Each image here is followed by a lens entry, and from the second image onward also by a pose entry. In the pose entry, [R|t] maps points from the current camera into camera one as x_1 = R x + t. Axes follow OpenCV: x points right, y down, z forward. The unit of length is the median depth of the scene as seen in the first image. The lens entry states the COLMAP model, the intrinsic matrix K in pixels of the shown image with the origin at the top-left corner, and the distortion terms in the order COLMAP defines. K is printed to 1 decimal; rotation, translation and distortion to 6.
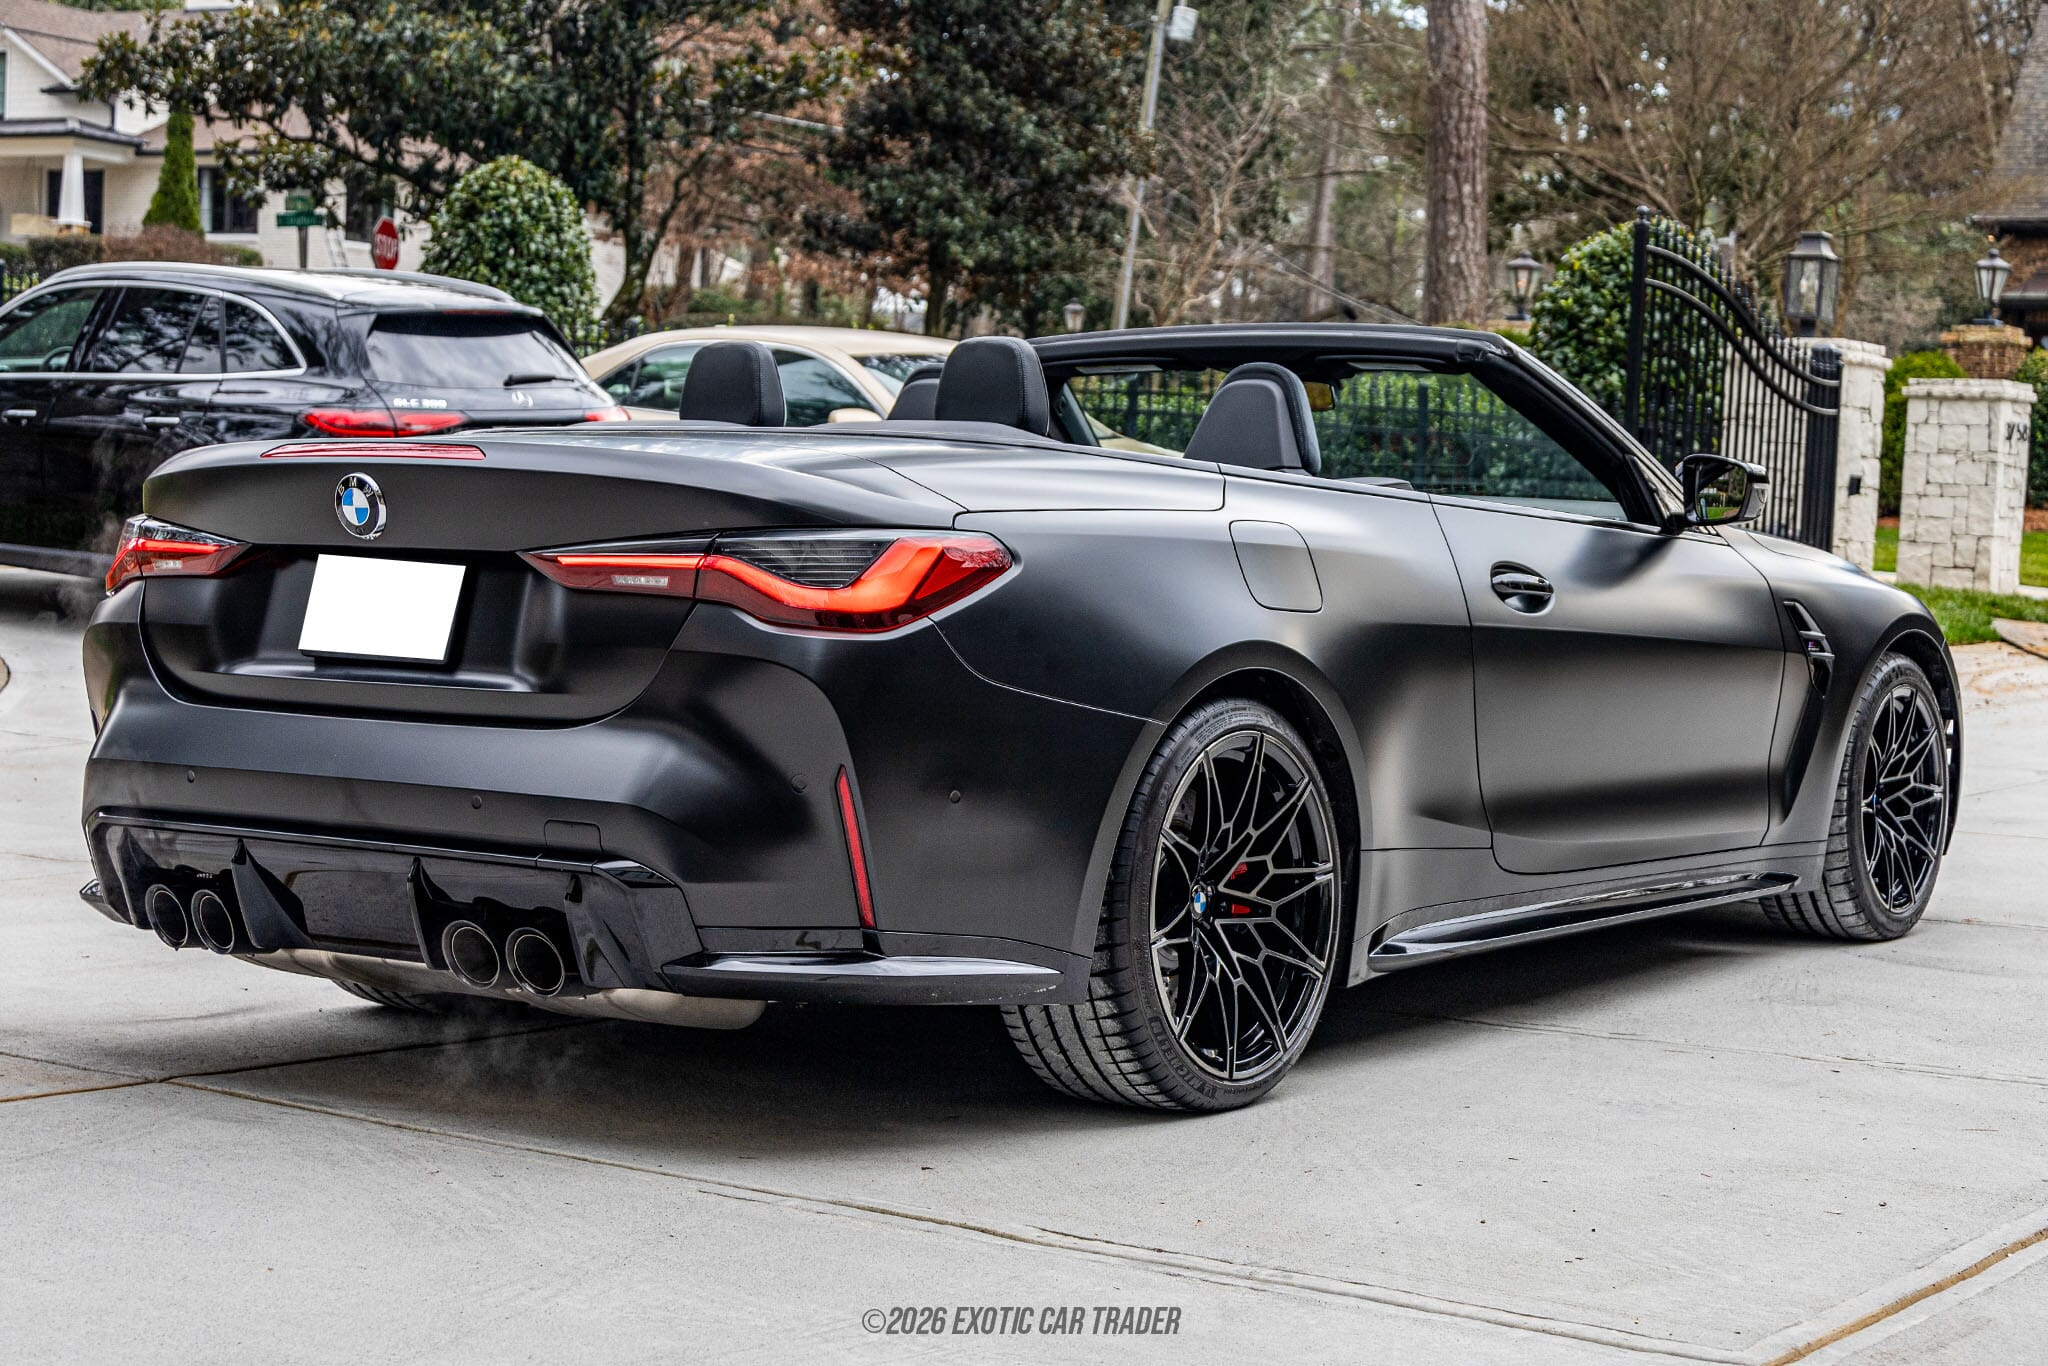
lens RADIAL K [[3269.7, 0, 1022.3], [0, 3269.7, 688.1], [0, 0, 1]] dist [-0.042641, 0.000000]
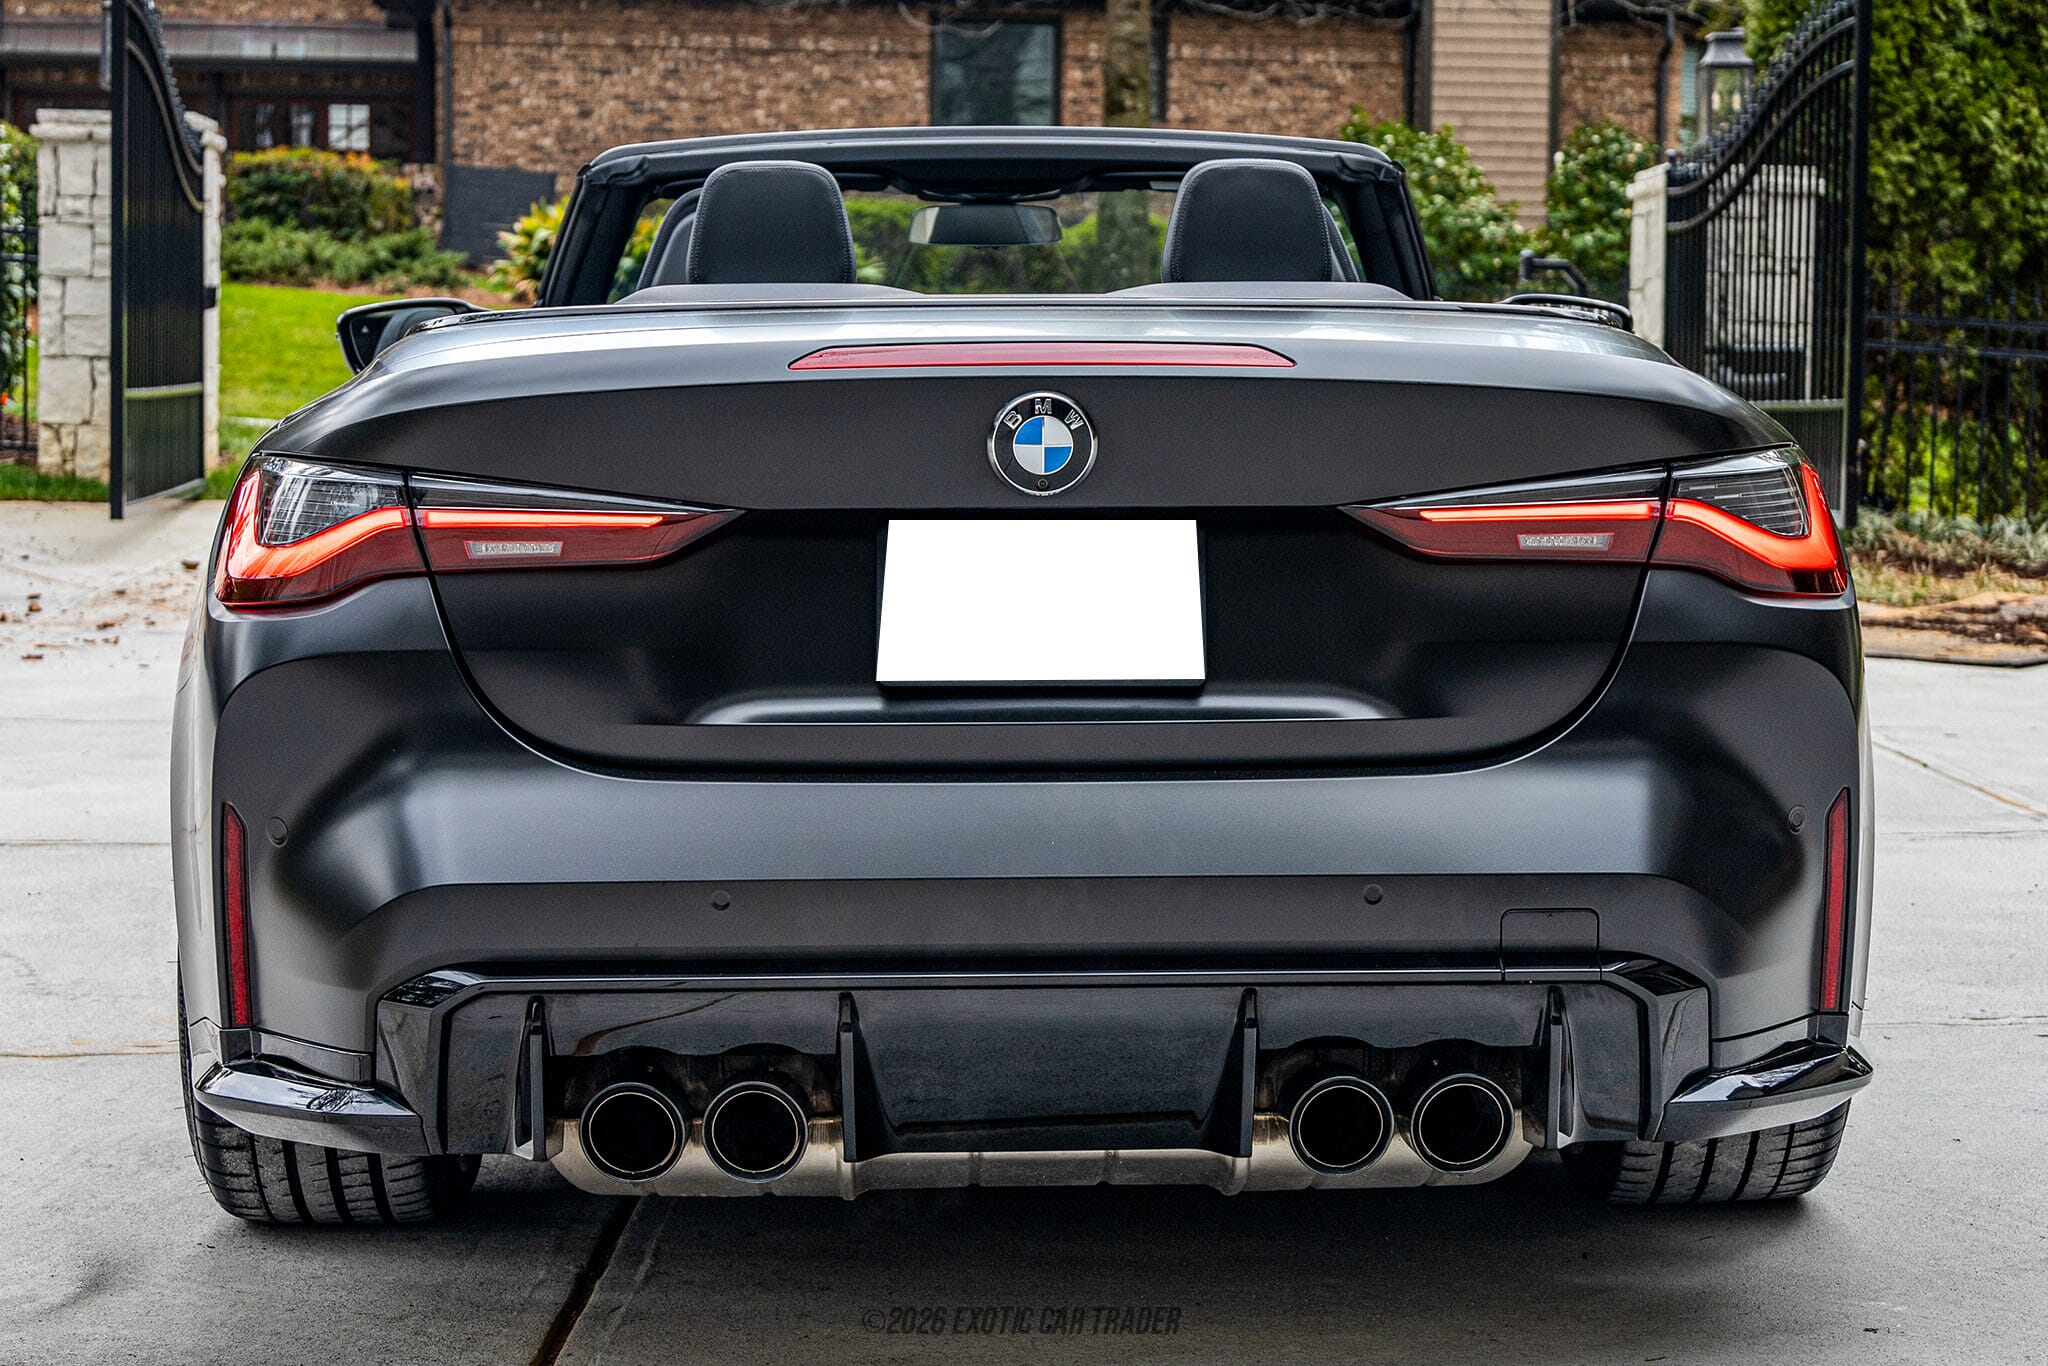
lens RADIAL K [[3482.0, 0, 1023.8], [0, 3482.0, 682.3], [0, 0, 1]] dist [0.032145, 0.000000]
pose [[0.826096, -0.069074, 0.559280, -0.589683], [0.056625, 0.997611, 0.039571, -0.037044], [-0.560677, -0.001020, 0.828034, 0.448090]]
